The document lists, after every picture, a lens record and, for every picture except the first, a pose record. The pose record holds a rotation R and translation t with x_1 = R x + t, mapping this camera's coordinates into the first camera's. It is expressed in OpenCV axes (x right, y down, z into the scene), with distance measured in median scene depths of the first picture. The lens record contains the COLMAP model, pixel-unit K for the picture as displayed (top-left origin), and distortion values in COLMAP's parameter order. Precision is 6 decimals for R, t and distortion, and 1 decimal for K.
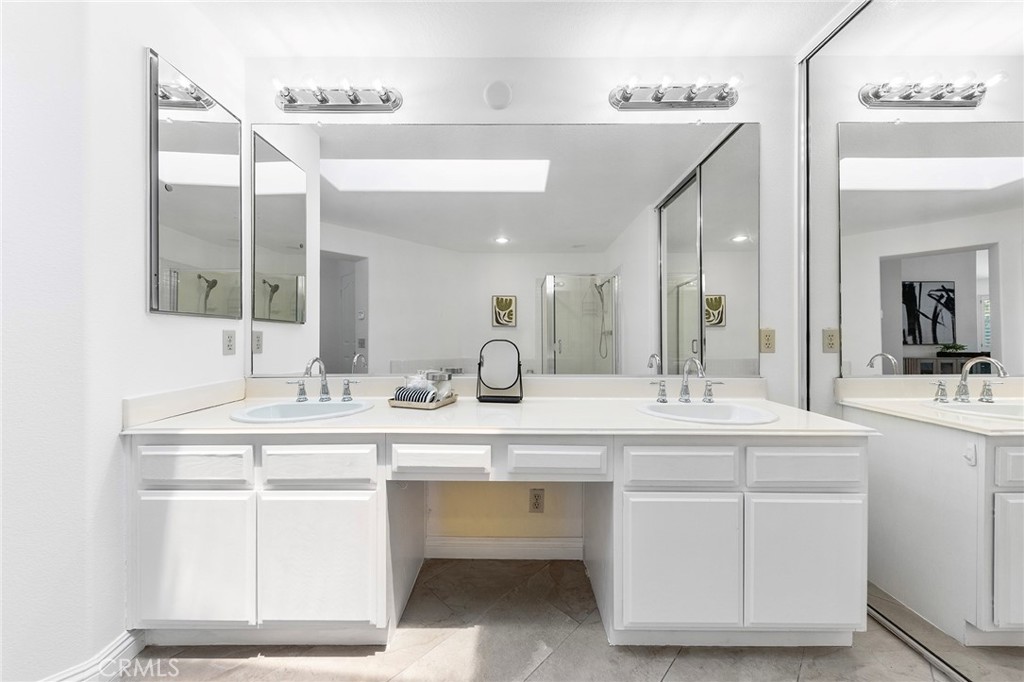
lens RADIAL K [[335.2, 0, 512.0], [0, 335.2, 341.0], [0, 0, 1]] dist [0.008416, -0.004207]
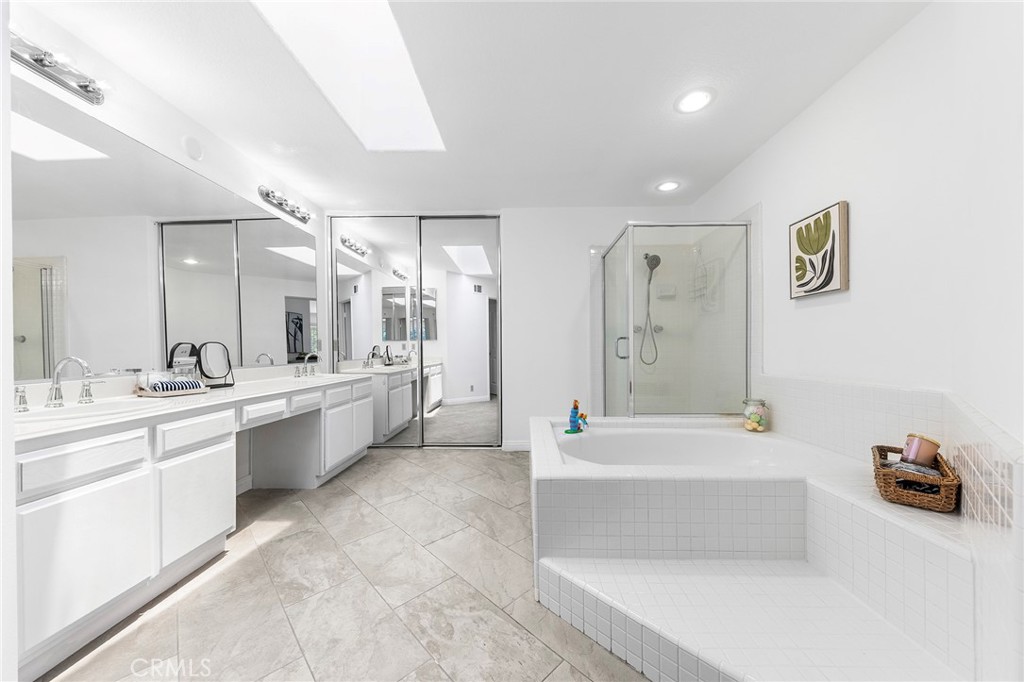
lens RADIAL K [[357.1, 0, 515.1], [0, 357.1, 342.7], [0, 0, 1]] dist [0.011103, -0.005381]
pose [[0.017431, 0.018487, 0.999677, -1.937239], [0.017853, 0.999664, -0.018798, 0.060547], [-0.999689, 0.018175, 0.017095, -0.295736]]
